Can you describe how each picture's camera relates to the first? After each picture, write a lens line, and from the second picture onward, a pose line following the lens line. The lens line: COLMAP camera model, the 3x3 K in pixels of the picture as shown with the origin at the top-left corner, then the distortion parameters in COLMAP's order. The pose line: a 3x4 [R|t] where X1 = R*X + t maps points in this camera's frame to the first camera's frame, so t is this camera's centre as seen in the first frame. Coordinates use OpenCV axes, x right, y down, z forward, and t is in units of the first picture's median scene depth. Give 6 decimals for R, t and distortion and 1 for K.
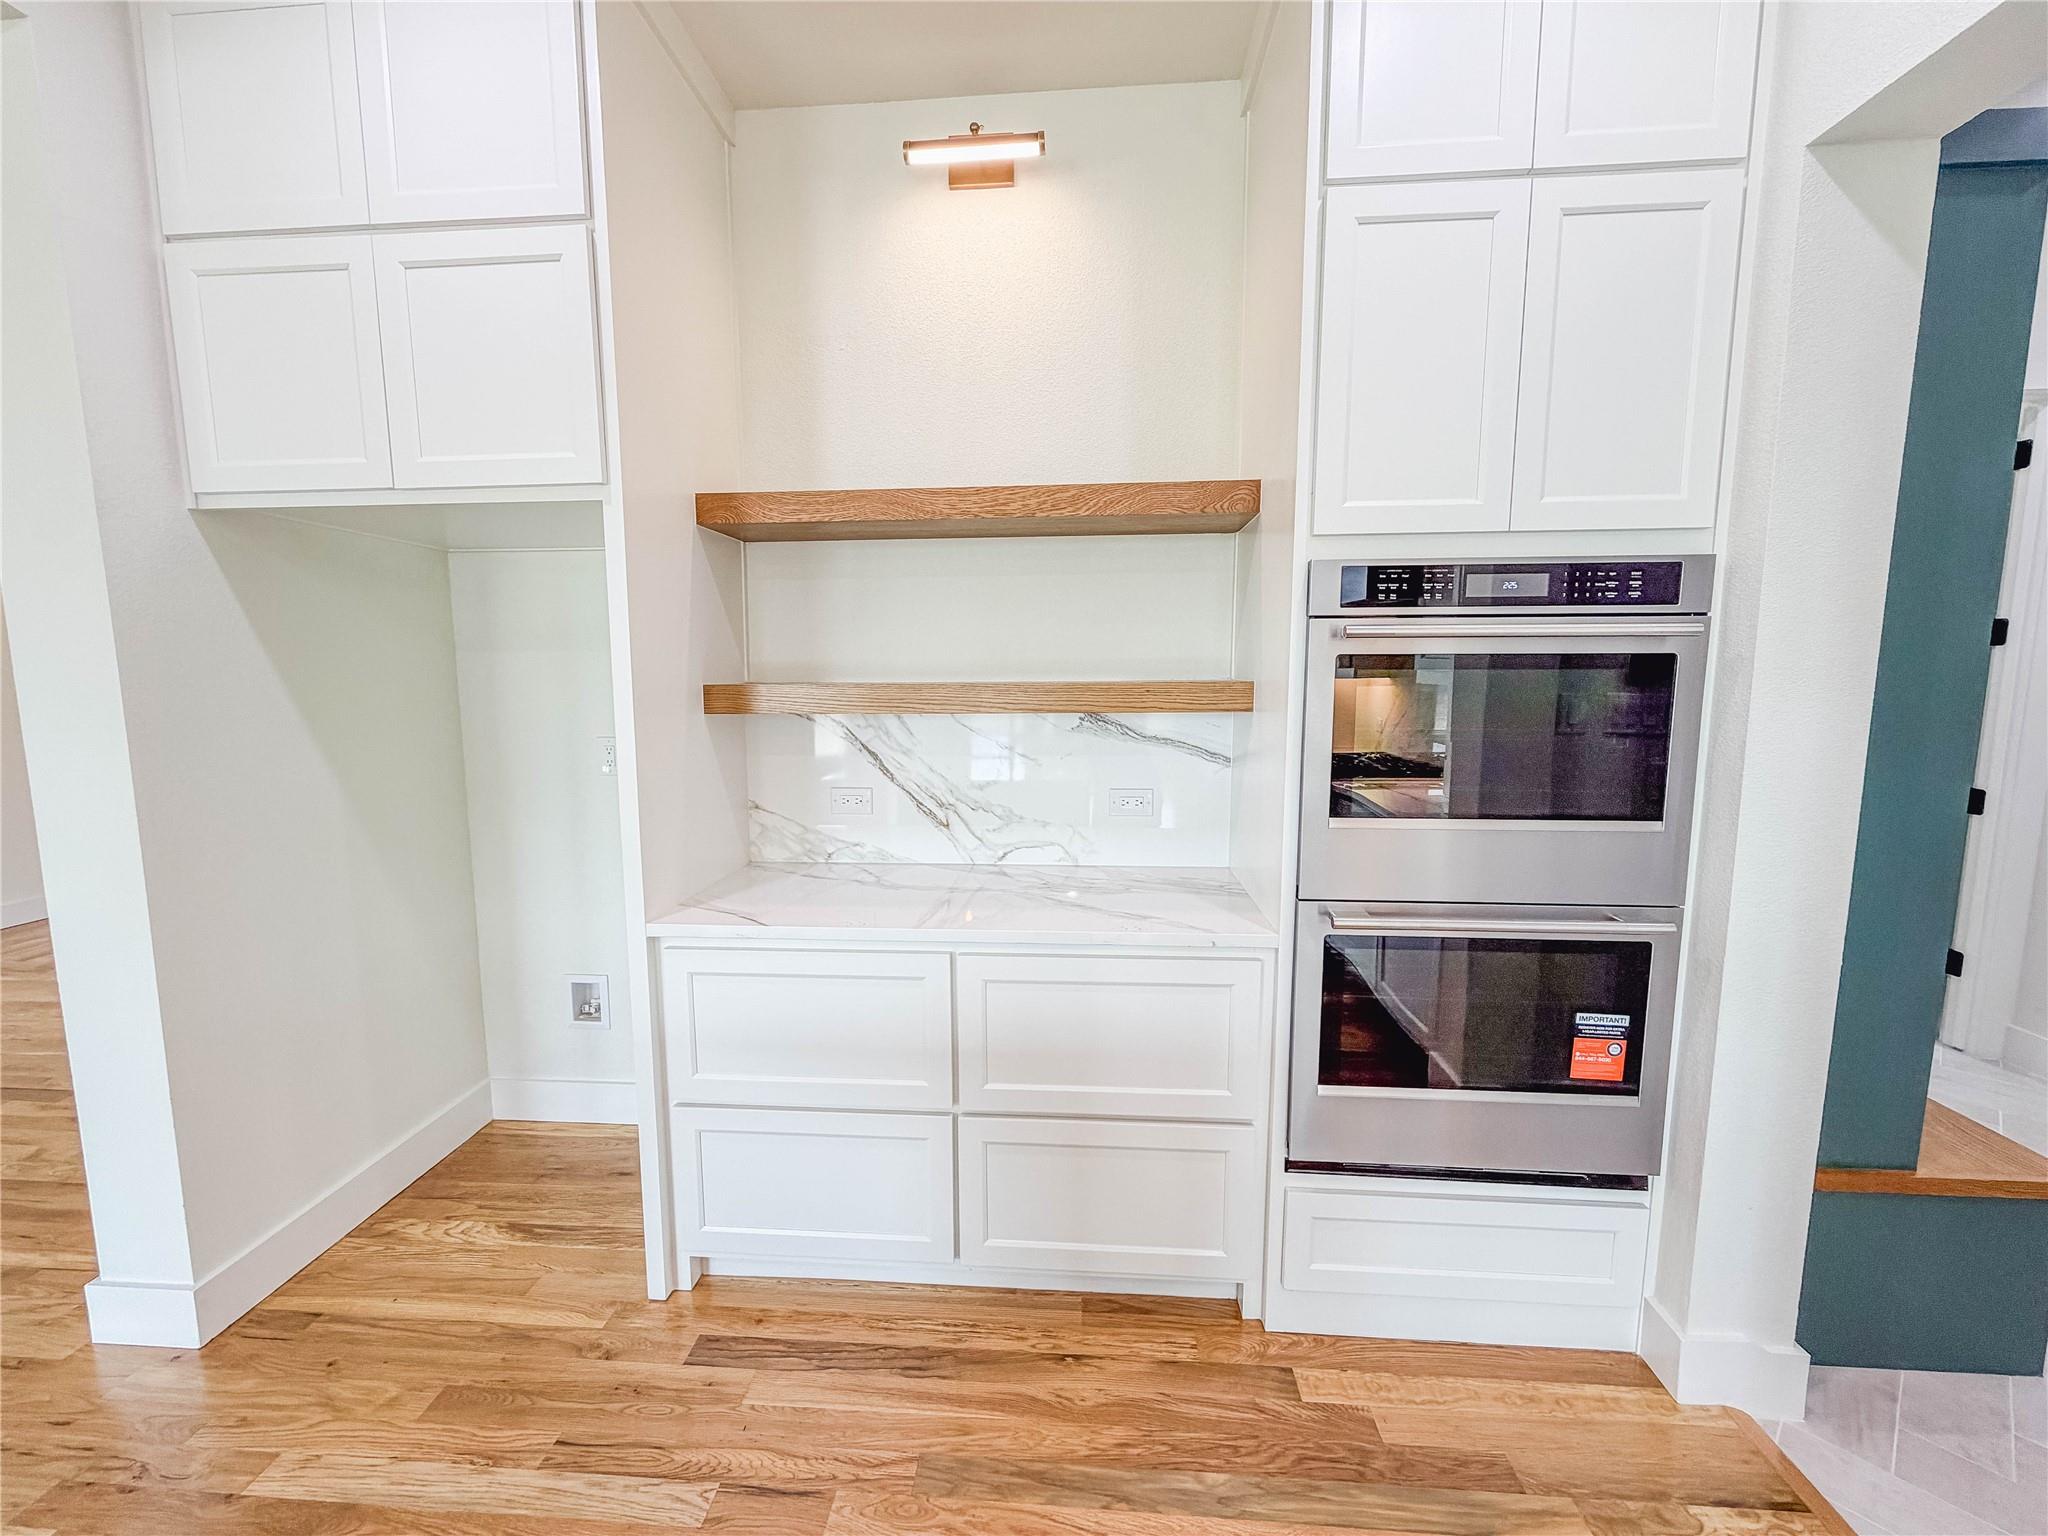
lens RADIAL K [[818.5, 0, 1017.3], [0, 818.5, 765.7], [0, 0, 1]] dist [0.000426, -0.000318]
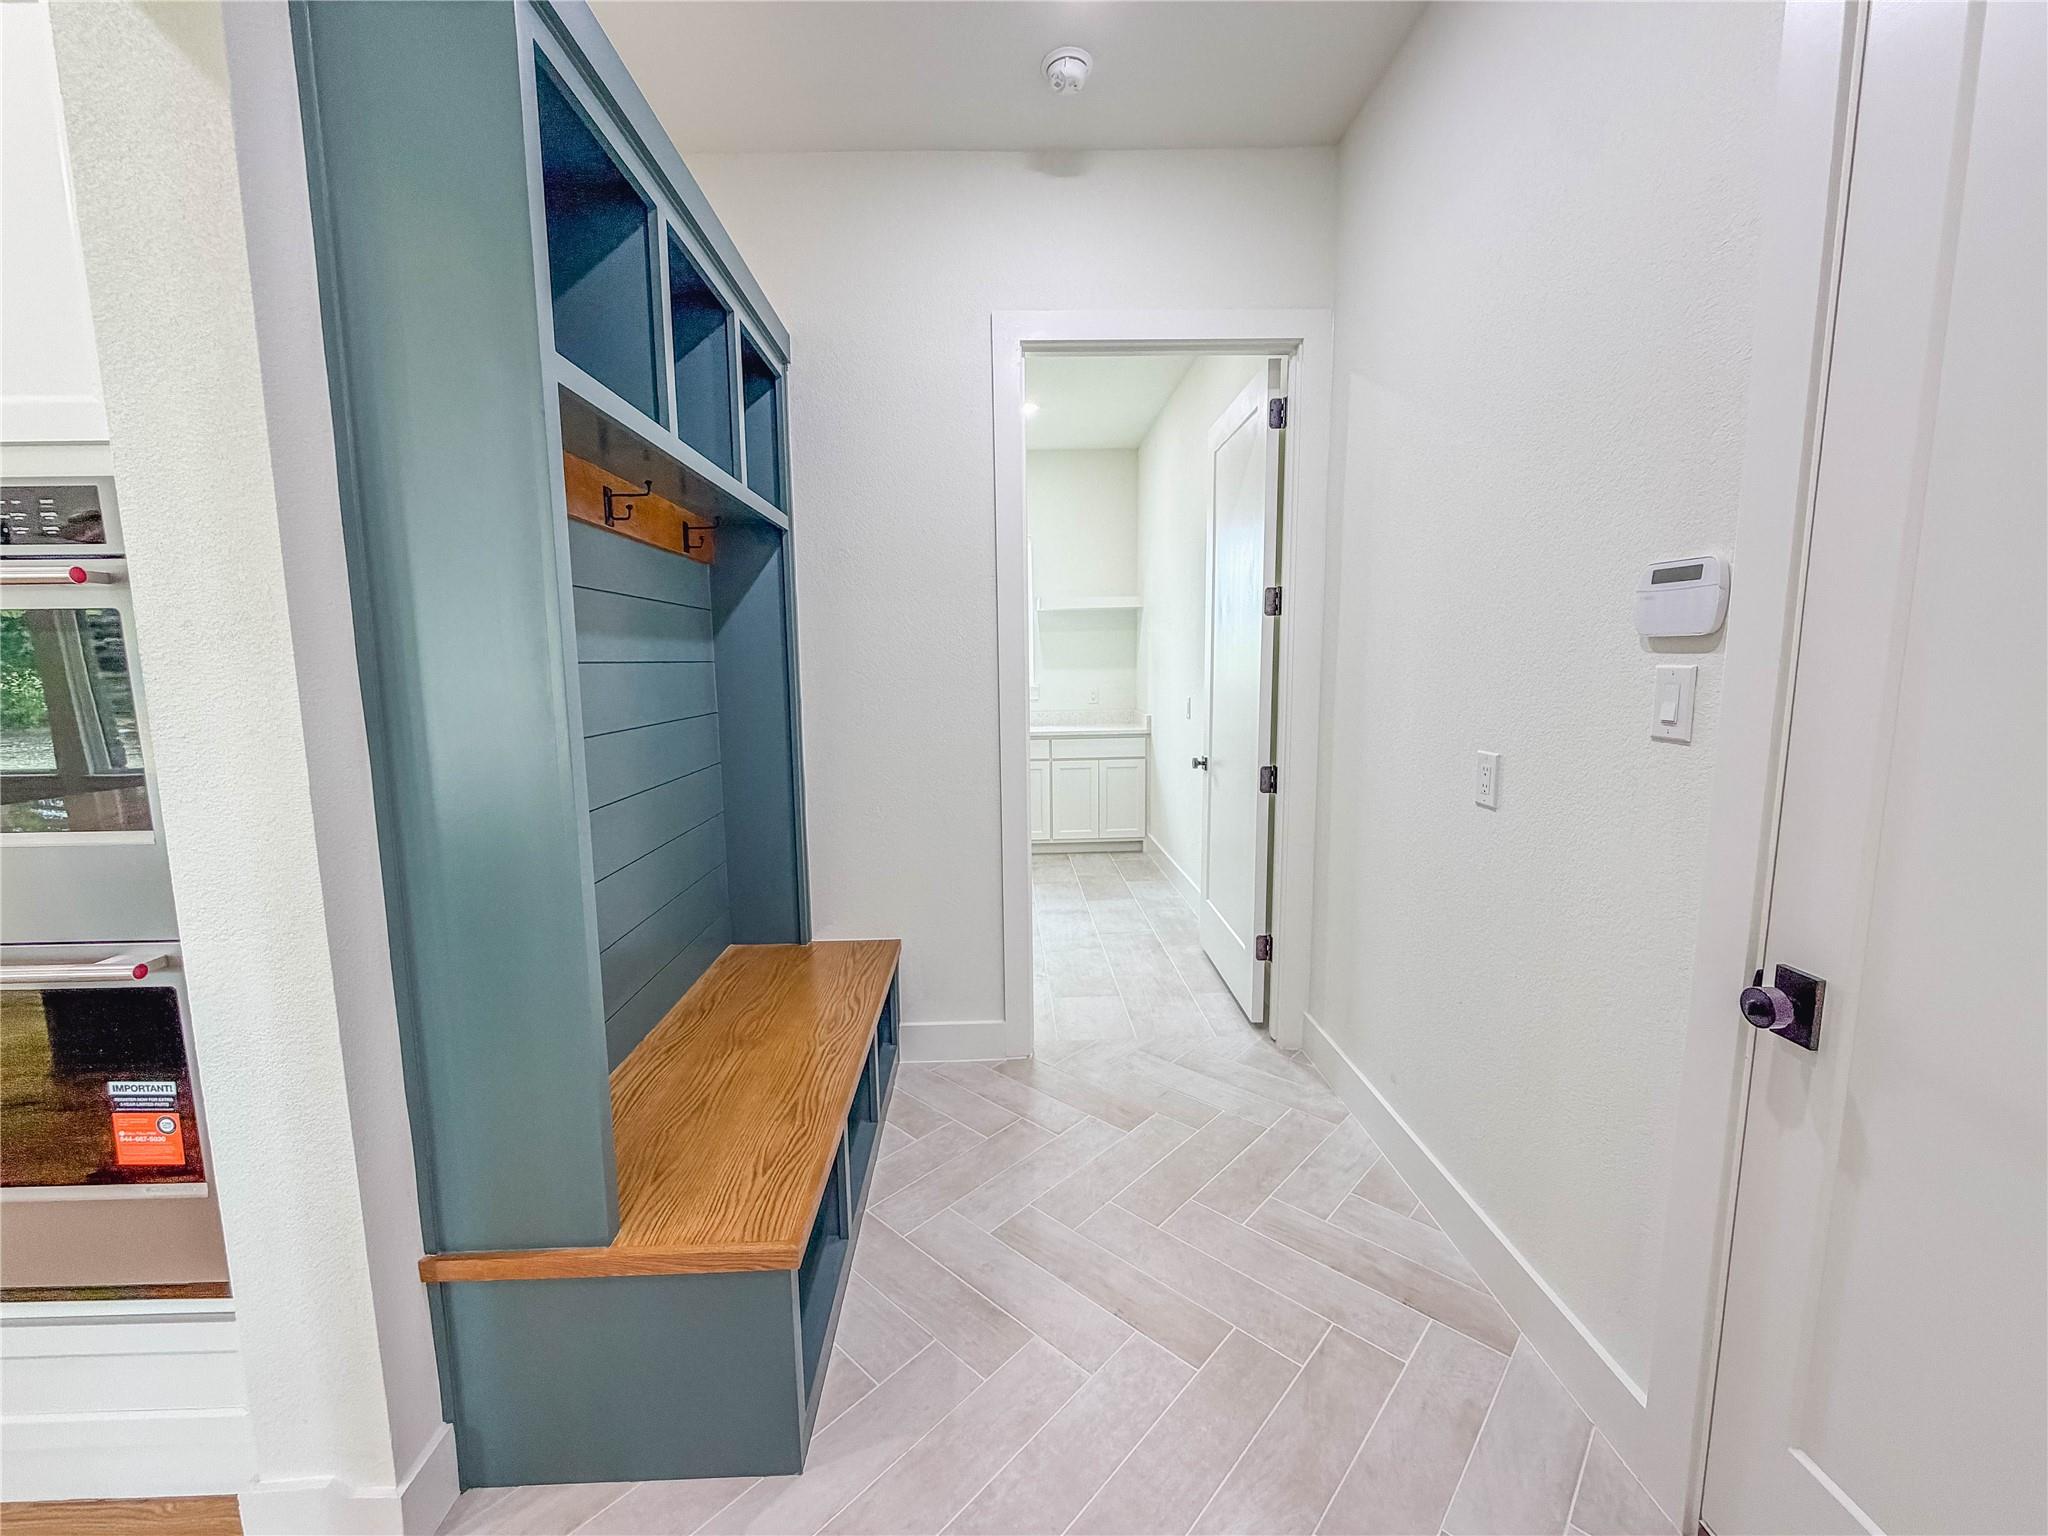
lens RADIAL K [[818.5, 0, 1017.3], [0, 818.5, 765.7], [0, 0, 1]] dist [0.000426, -0.000318]
pose [[0.994260, -0.020060, 0.105096, 1.454557], [0.018858, 0.999745, 0.012419, 0.012583], [-0.105318, -0.010365, 0.994385, 0.150288]]
